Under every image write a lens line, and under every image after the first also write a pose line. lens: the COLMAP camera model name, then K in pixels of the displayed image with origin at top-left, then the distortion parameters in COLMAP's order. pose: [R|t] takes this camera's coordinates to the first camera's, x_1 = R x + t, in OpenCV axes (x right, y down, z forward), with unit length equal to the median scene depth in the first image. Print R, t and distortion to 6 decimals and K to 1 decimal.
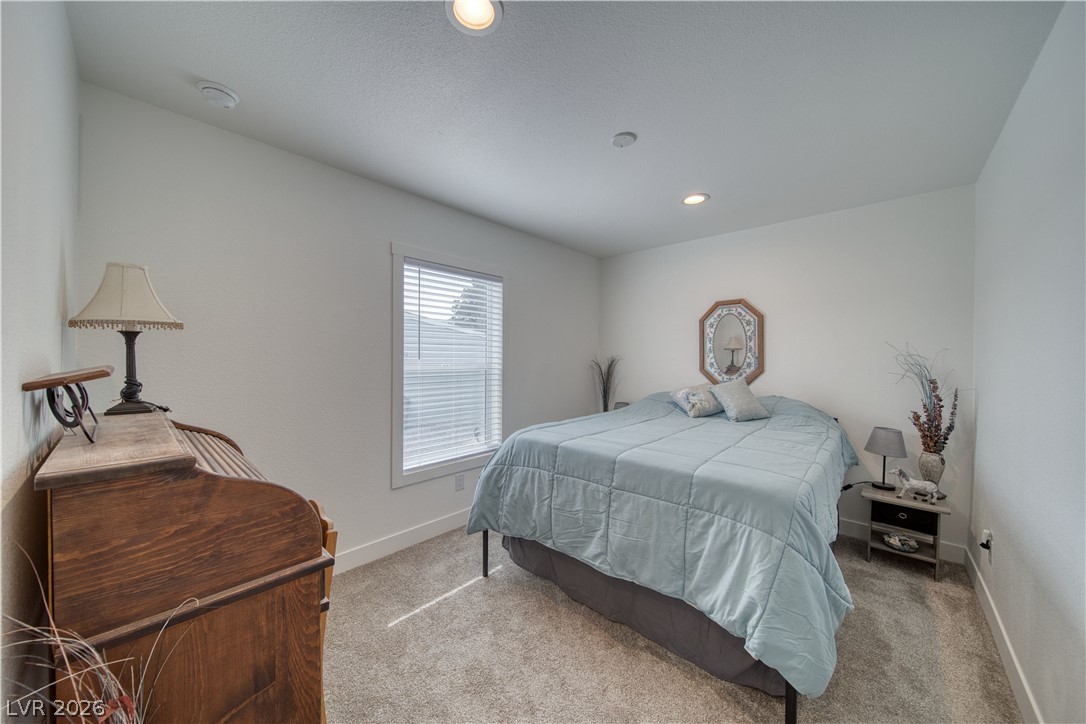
lens RADIAL K [[378.3, 0, 545.0], [0, 378.3, 360.8], [0, 0, 1]] dist [-0.000443, -0.000389]
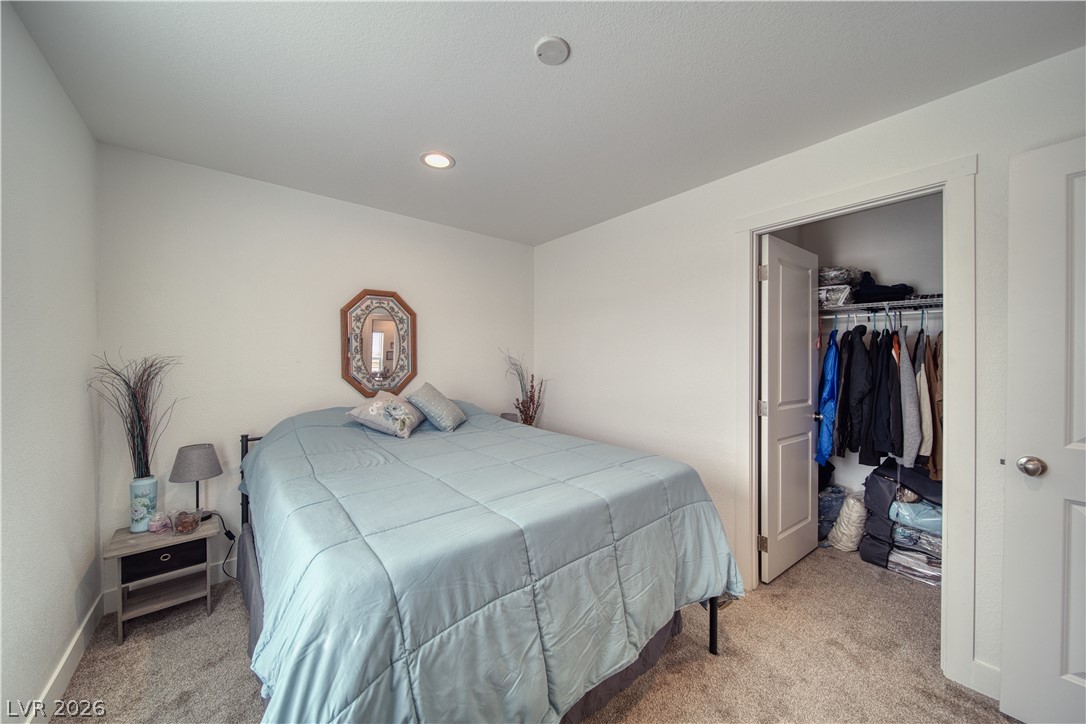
lens RADIAL K [[378.3, 0, 545.0], [0, 378.3, 360.8], [0, 0, 1]] dist [-0.000443, -0.000389]
pose [[0.142303, -0.007961, 0.989791, -0.292388], [0.008960, 0.999937, 0.006754, -0.008612], [-0.989783, 0.007907, 0.142365, 0.540085]]
